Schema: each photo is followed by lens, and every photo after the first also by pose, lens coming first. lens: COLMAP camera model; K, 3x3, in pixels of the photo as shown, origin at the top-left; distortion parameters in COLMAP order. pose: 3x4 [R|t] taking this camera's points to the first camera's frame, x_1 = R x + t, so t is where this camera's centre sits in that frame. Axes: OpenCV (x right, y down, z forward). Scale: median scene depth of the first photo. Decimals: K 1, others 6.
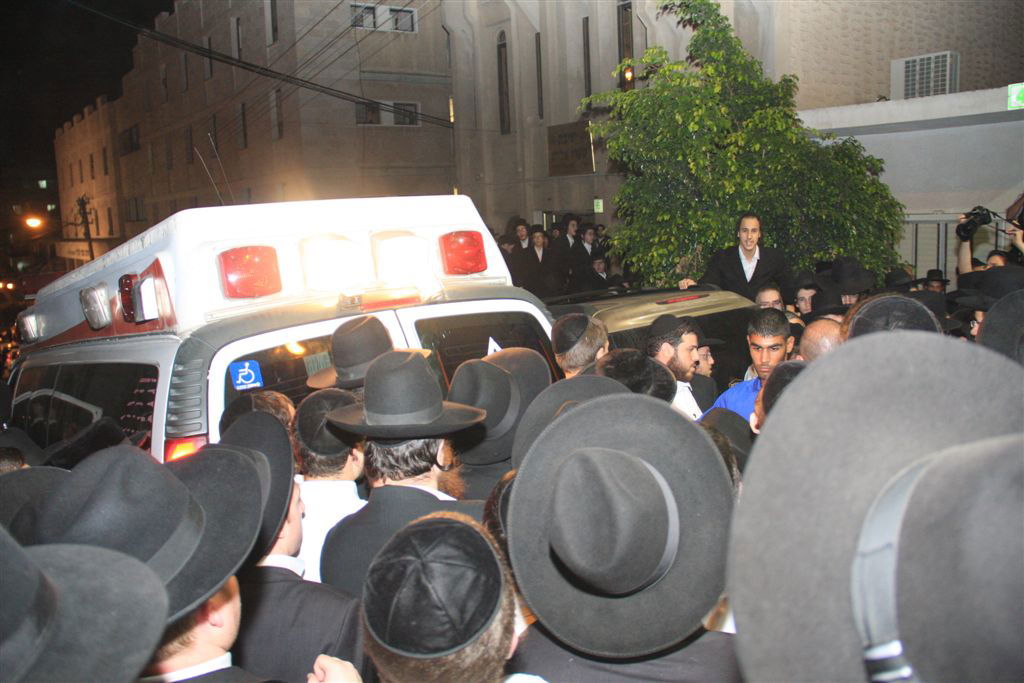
lens RADIAL K [[854.7, 0, 516.2], [0, 854.7, 362.7], [0, 0, 1]] dist [-0.207078, 0.177455]
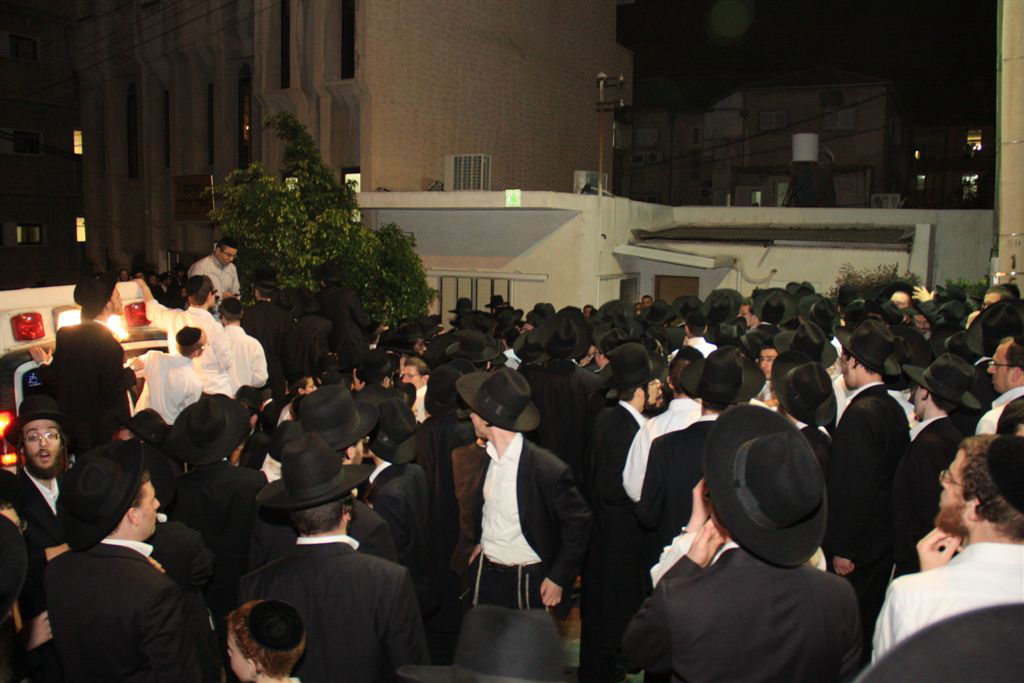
lens RADIAL K [[854.7, 0, 516.2], [0, 854.7, 362.7], [0, 0, 1]] dist [-0.207078, 0.177455]
pose [[0.905985, -0.002231, 0.423305, -0.020540], [0.015430, 0.999496, -0.027757, 0.010288], [-0.423029, 0.031679, 0.905562, -0.273084]]
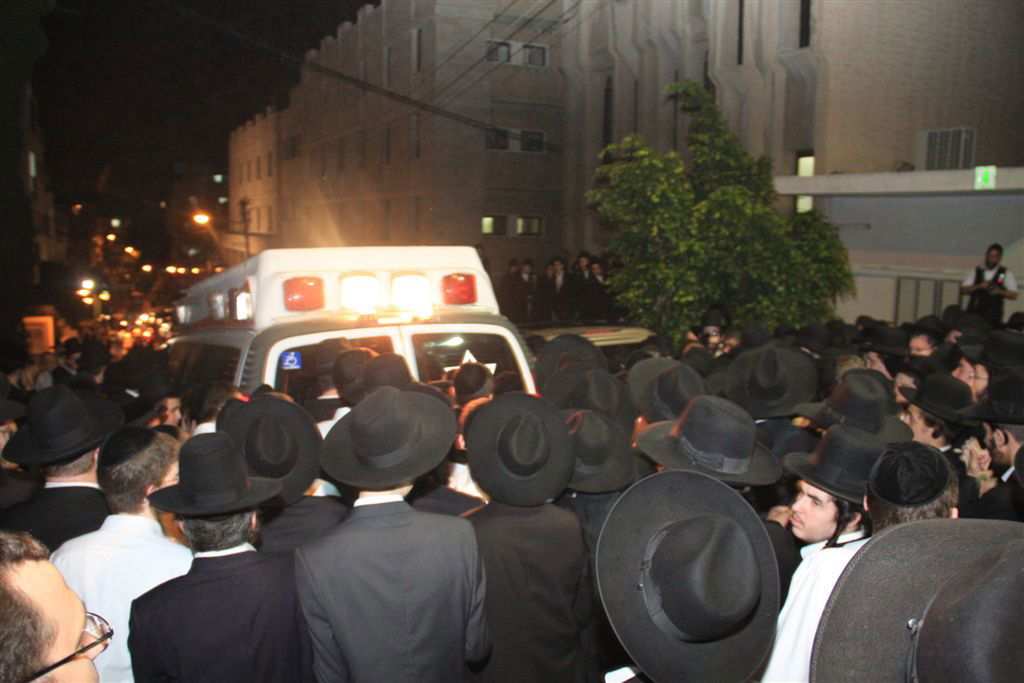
lens RADIAL K [[854.7, 0, 516.2], [0, 854.7, 362.7], [0, 0, 1]] dist [-0.207078, 0.177455]
pose [[0.982394, 0.081105, -0.168296, 0.121636], [-0.083638, 0.996464, -0.008007, -0.001202], [0.167051, 0.021942, 0.985704, -0.166452]]
